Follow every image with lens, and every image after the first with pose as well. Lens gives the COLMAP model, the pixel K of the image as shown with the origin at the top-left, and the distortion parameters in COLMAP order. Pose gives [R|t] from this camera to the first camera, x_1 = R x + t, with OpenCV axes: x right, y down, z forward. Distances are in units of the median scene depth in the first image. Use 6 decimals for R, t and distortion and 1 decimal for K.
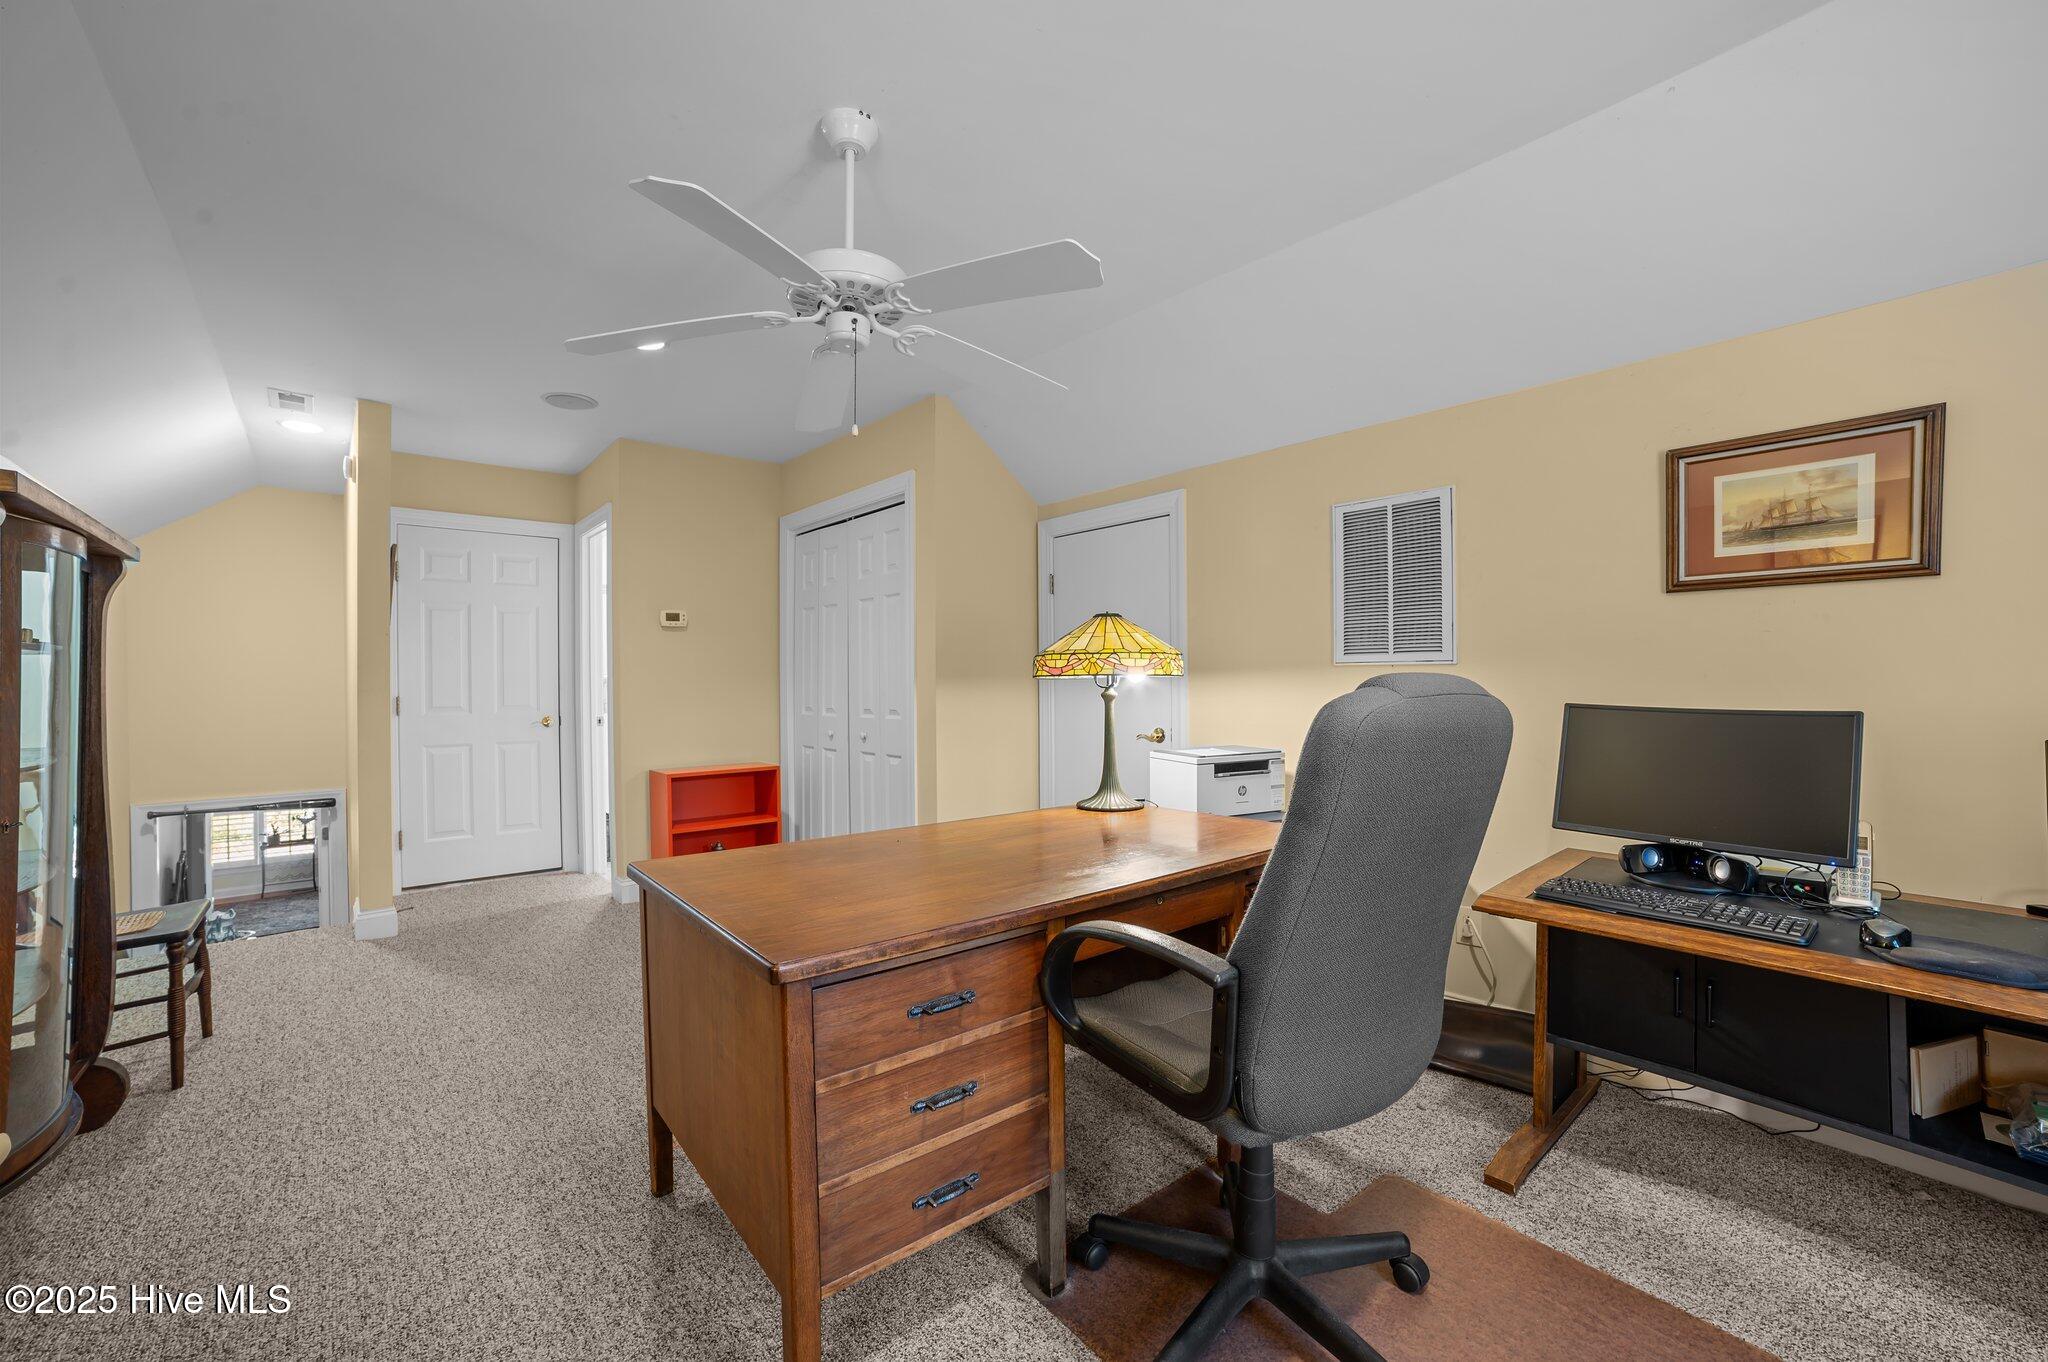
lens RADIAL K [[799.7, 0, 1038.6], [0, 799.7, 685.8], [0, 0, 1]] dist [-0.002283, 0.000547]
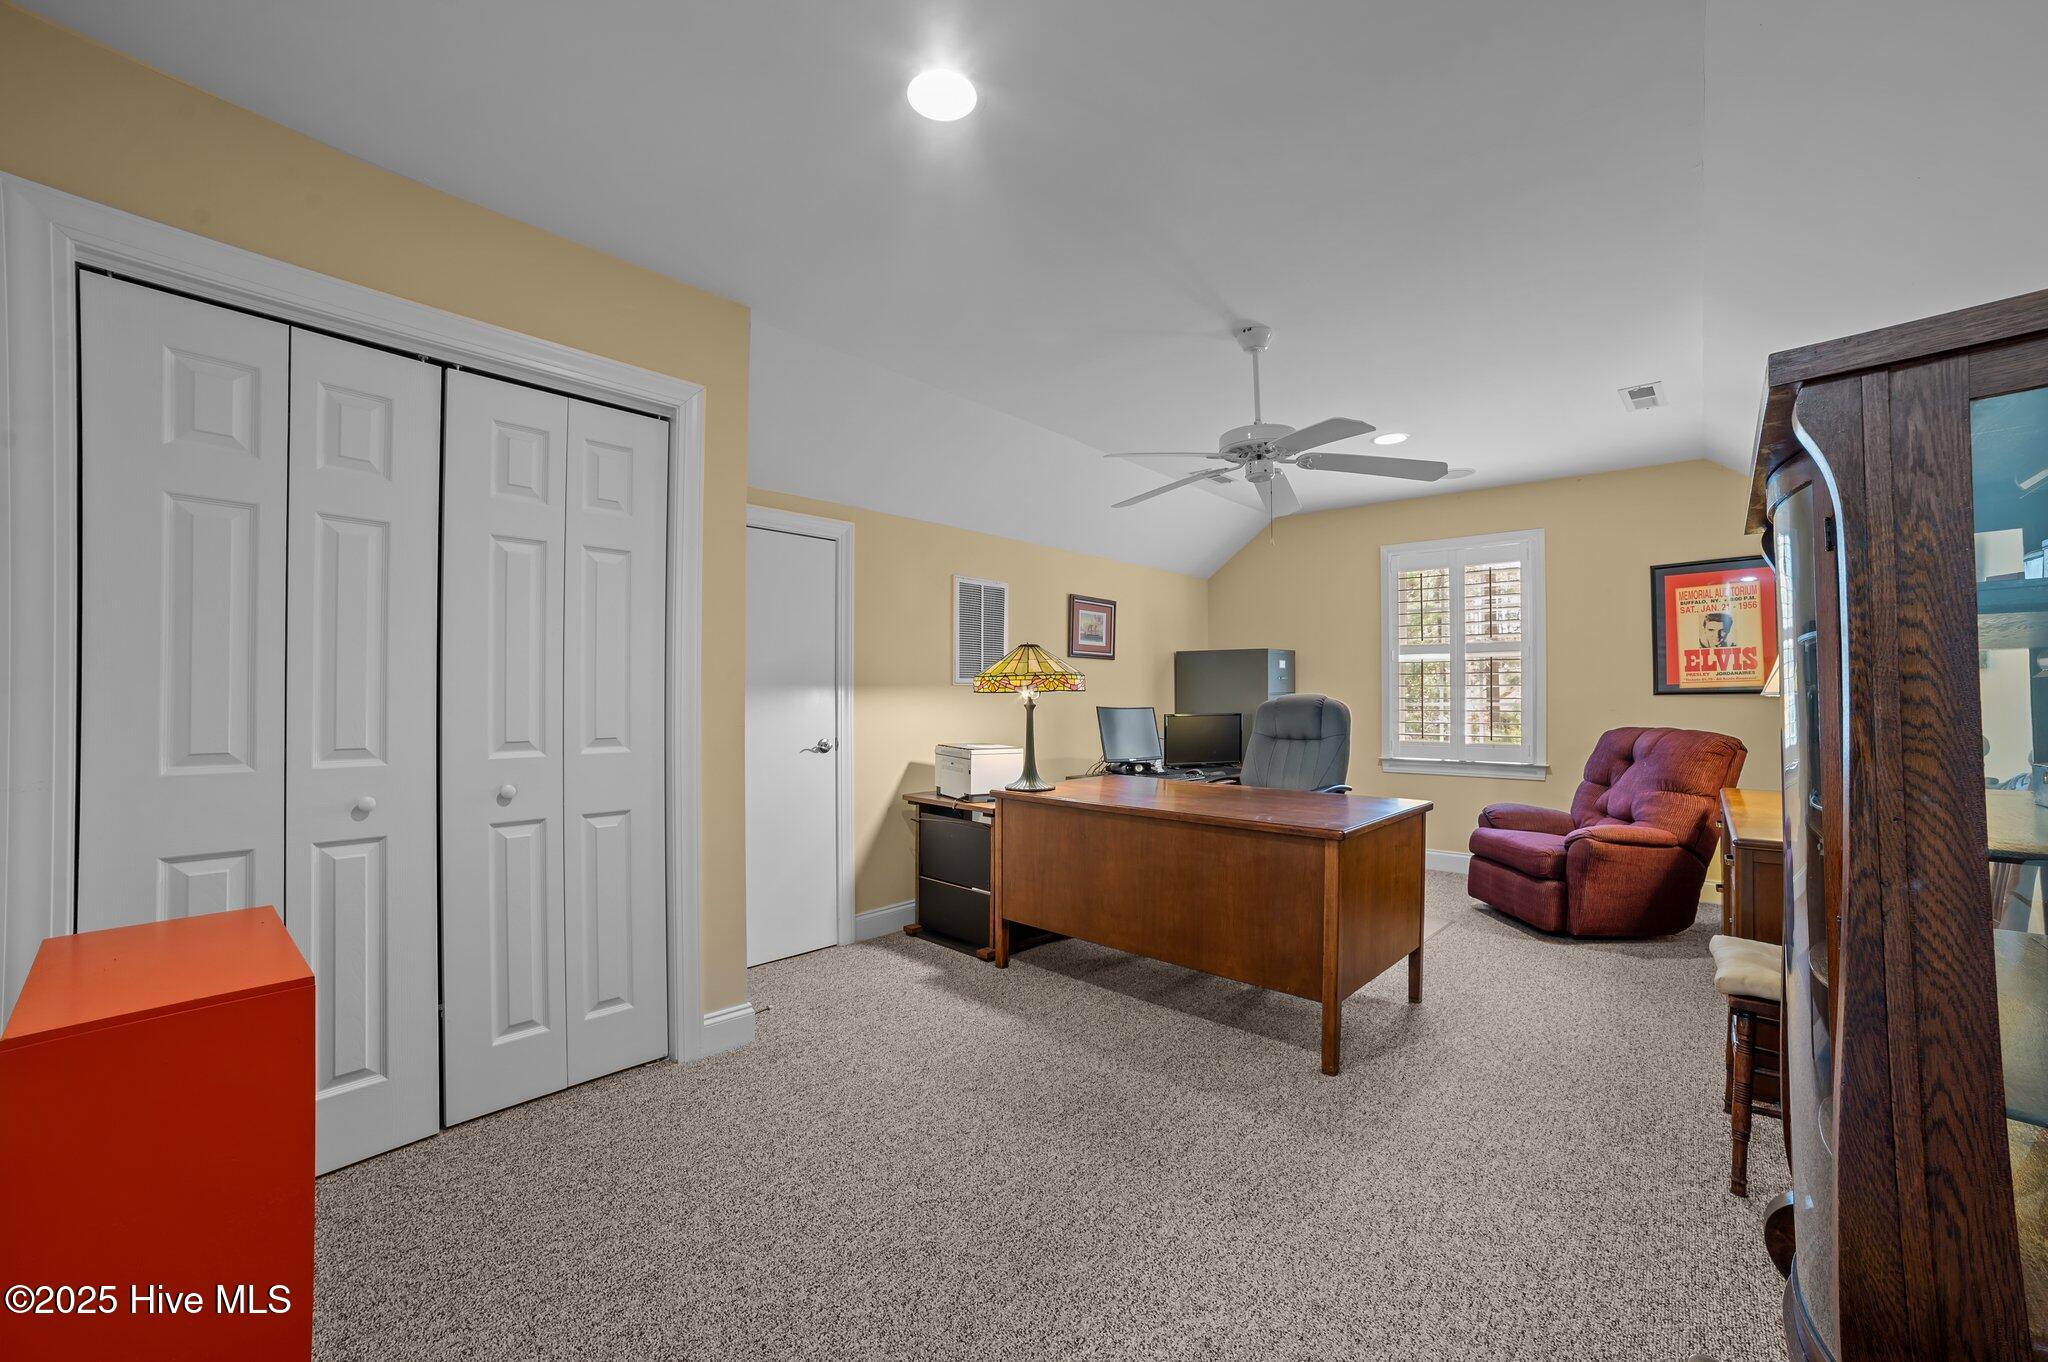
lens RADIAL K [[799.7, 0, 1038.9], [0, 799.7, 682.1], [0, 0, 1]] dist [-0.002283, 0.000547]
pose [[-0.140946, 0.011829, 0.989947, -1.555270], [0.006296, 0.999919, -0.011052, -0.019343], [-0.989997, 0.004675, -0.141009, 1.490841]]
